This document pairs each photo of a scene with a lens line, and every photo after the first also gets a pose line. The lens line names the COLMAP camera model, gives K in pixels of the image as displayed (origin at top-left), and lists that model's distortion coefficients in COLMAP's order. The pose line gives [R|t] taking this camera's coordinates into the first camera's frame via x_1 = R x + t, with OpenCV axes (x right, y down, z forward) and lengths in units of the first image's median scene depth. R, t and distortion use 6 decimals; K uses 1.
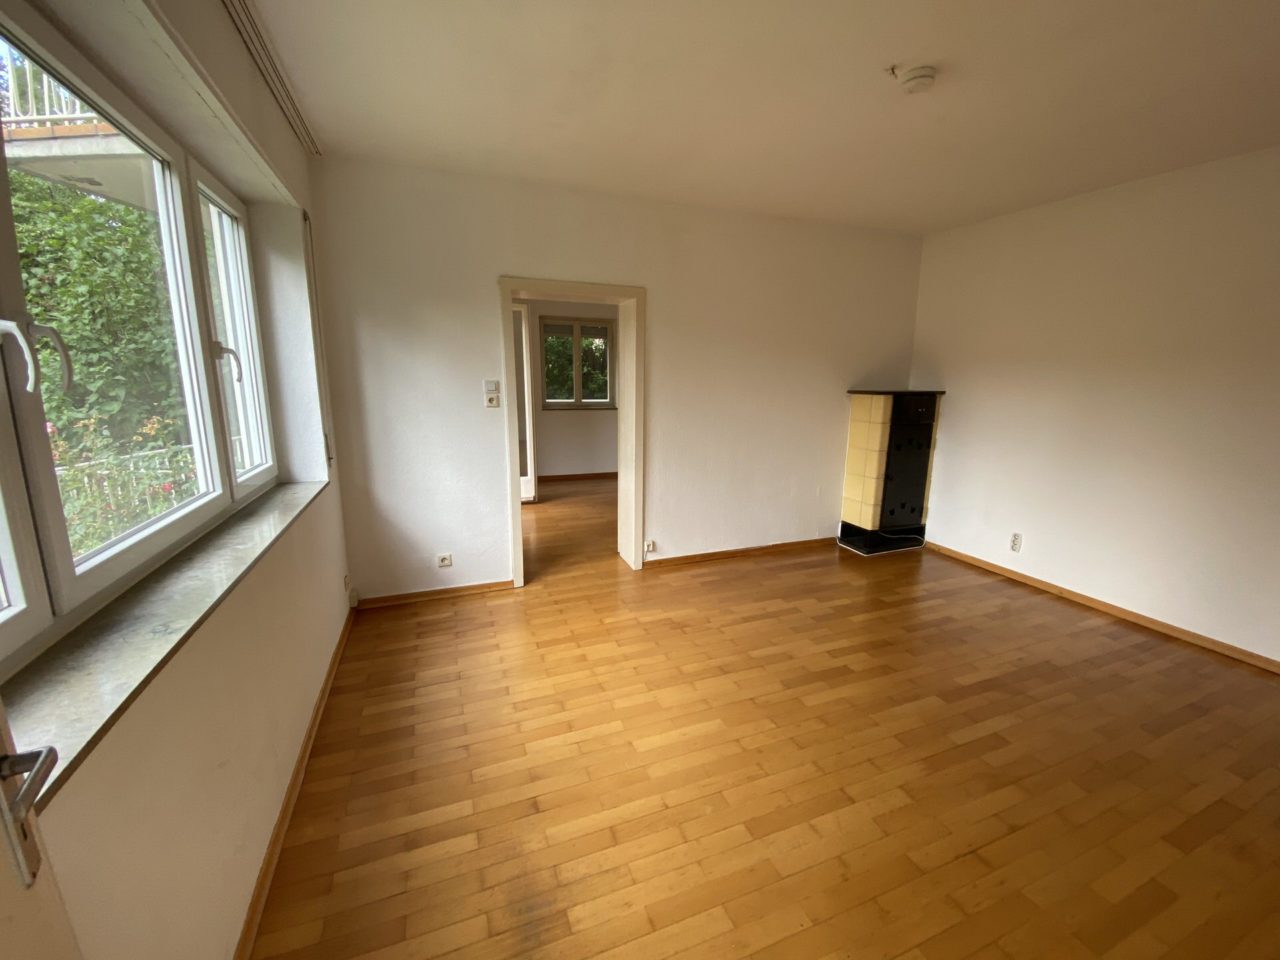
lens RADIAL K [[526.9, 0, 647.8], [0, 526.9, 479.4], [0, 0, 1]] dist [-0.000926, -0.000437]
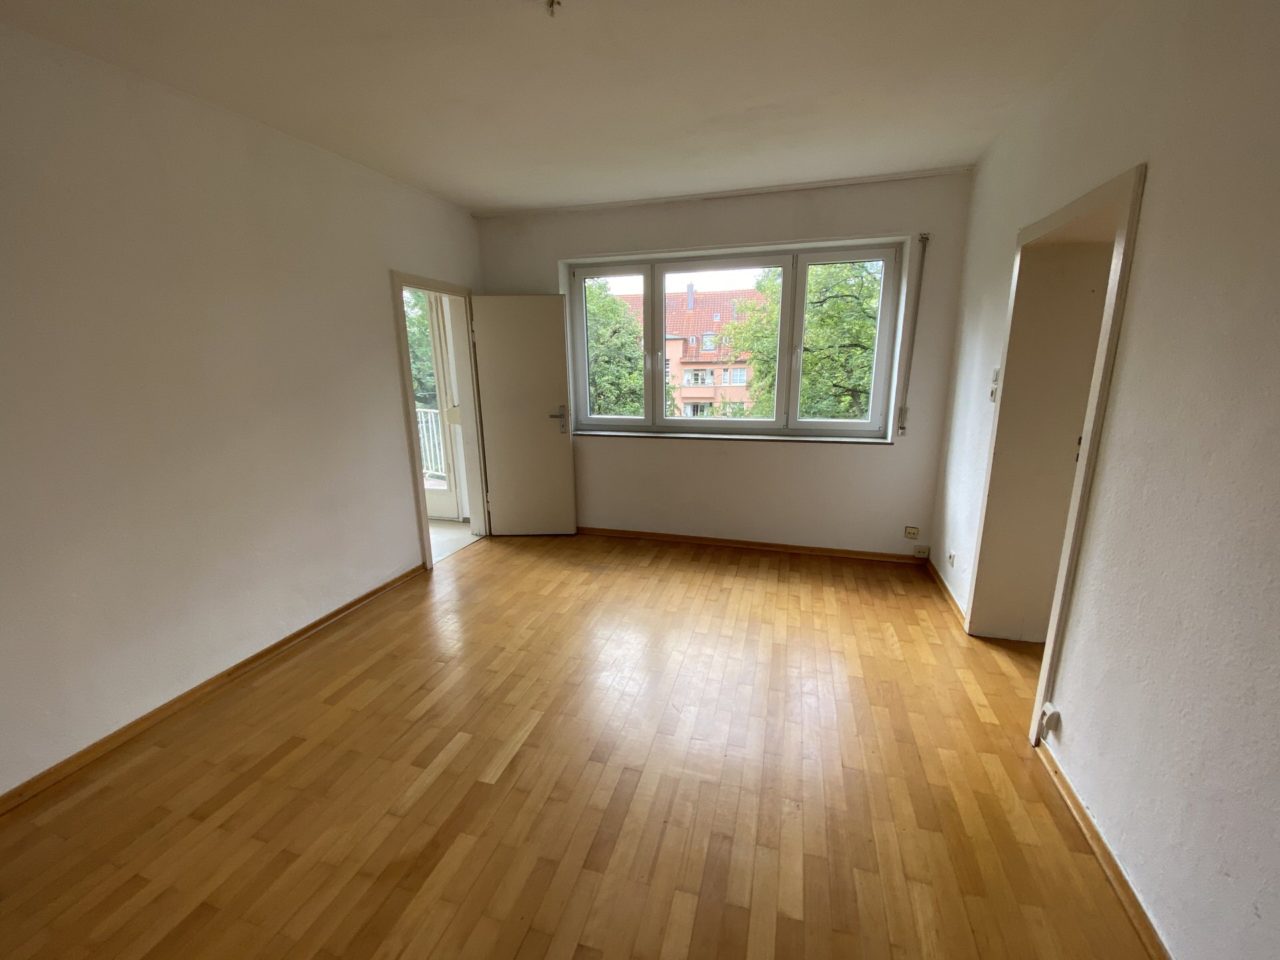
lens RADIAL K [[526.9, 0, 640.0], [0, 526.9, 484.6], [0, 0, 1]] dist [-0.000926, -0.000437]
pose [[-0.627216, 0.169049, -0.760278, 1.003524], [-0.150080, 0.931633, 0.330964, -0.302218], [0.764248, 0.321688, -0.558964, 1.585929]]
